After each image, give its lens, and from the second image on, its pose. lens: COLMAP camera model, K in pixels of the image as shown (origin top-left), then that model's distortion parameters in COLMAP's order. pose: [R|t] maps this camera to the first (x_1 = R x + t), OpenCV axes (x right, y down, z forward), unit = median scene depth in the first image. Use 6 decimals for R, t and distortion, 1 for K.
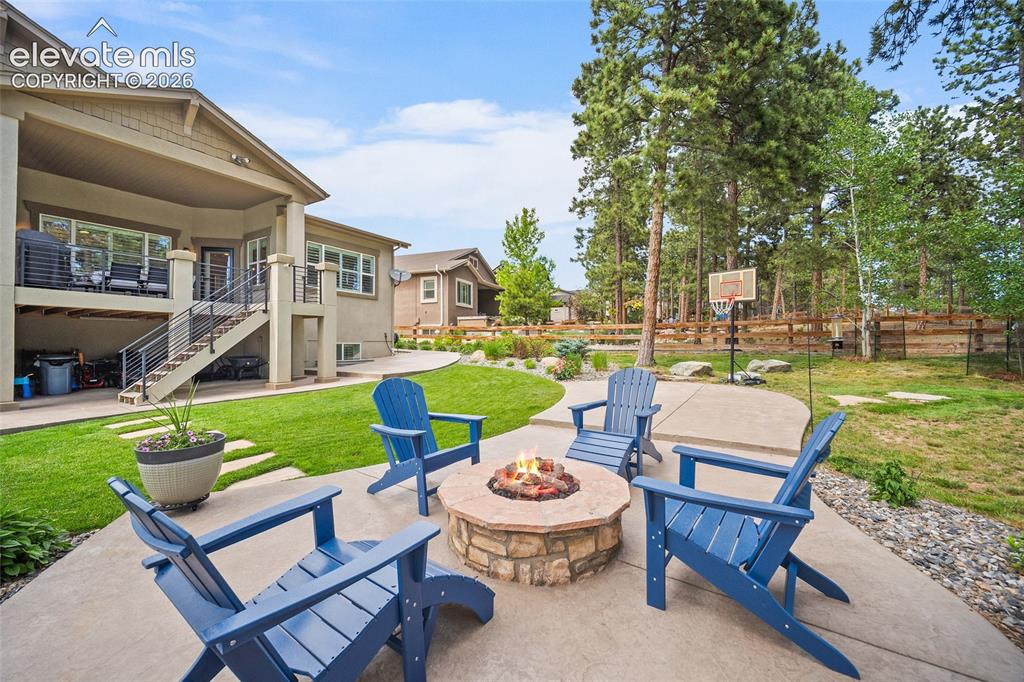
lens RADIAL K [[405.1, 0, 514.3], [0, 405.1, 337.6], [0, 0, 1]] dist [-0.002322, 0.000440]
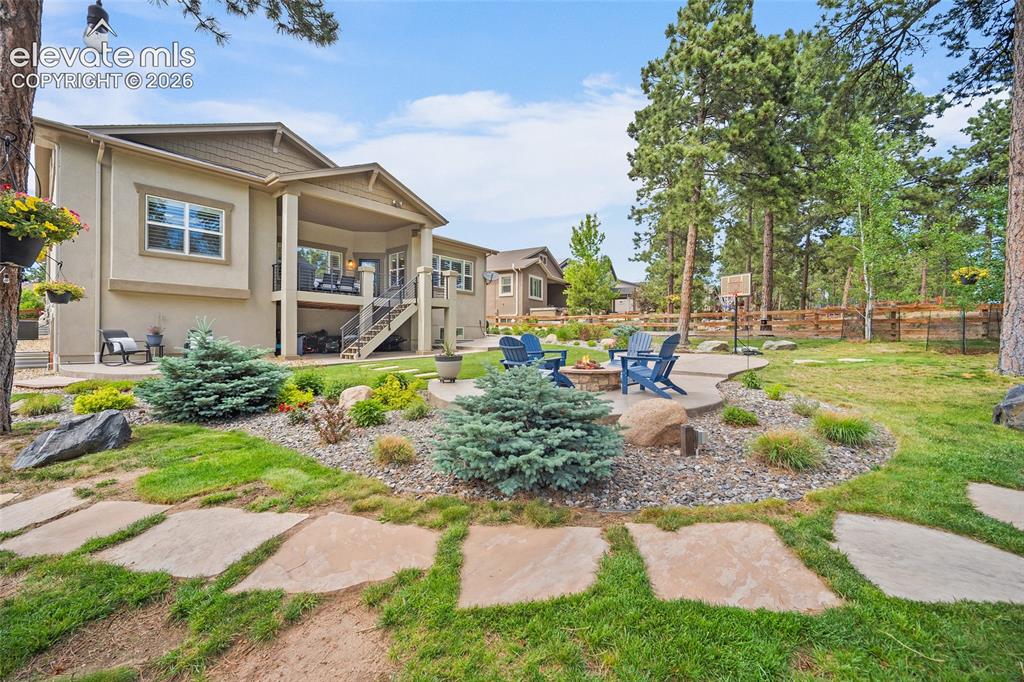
lens RADIAL K [[405.1, 0, 514.3], [0, 405.1, 337.6], [0, 0, 1]] dist [-0.002322, 0.000440]
pose [[0.987541, 0.010484, -0.157012, -0.002782], [-0.007363, 0.999764, 0.020444, 0.016810], [0.157190, -0.019033, 0.987385, -0.274706]]
